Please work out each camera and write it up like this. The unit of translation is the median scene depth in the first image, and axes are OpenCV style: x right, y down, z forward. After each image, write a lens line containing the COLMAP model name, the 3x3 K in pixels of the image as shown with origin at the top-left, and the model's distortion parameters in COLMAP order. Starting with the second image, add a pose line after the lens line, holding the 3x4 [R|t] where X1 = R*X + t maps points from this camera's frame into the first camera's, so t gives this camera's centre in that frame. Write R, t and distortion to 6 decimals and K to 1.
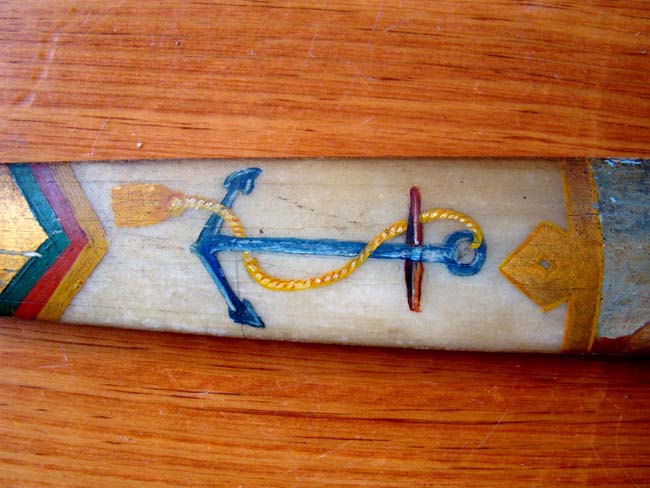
lens RADIAL K [[557.8, 0, 324.7], [0, 557.8, 239.8], [0, 0, 1]] dist [-0.169210, 0.057334]
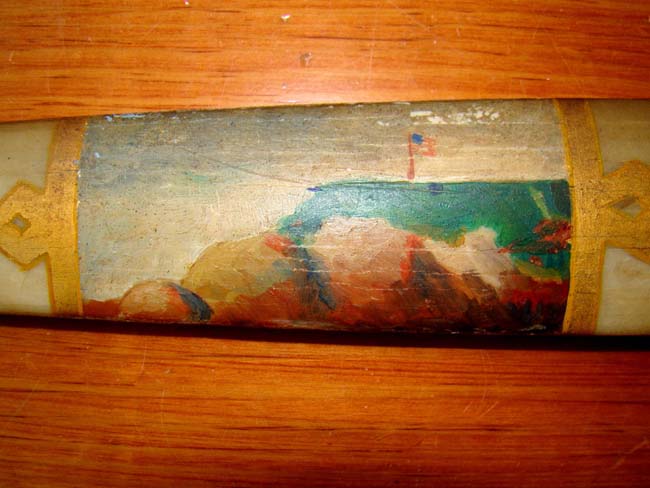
lens RADIAL K [[557.8, 0, 327.9], [0, 557.8, 240.6], [0, 0, 1]] dist [-0.169210, 0.057334]
pose [[0.999706, -0.024021, 0.003291, 0.863719], [0.024115, 0.999175, -0.032665, 0.109460], [-0.002503, 0.032734, 0.999461, 0.031425]]
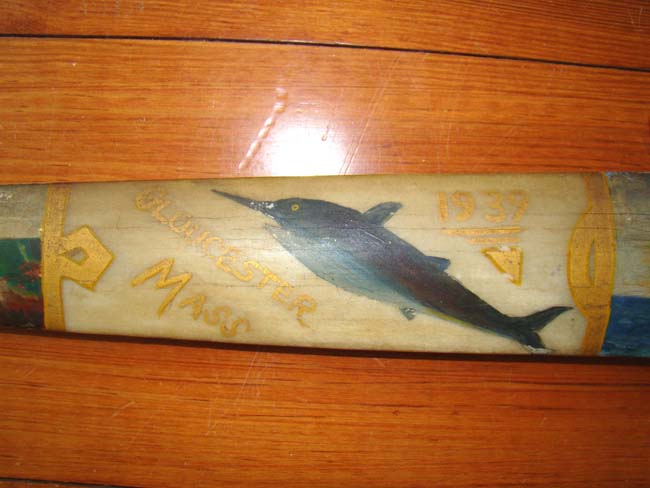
lens RADIAL K [[557.8, 0, 324.1], [0, 557.8, 240.5], [0, 0, 1]] dist [-0.169210, 0.057334]
pose [[0.999388, -0.007807, 0.034110, 1.941111], [0.007076, 0.999744, 0.021486, -0.023630], [-0.034269, -0.021232, 0.999187, -0.536547]]
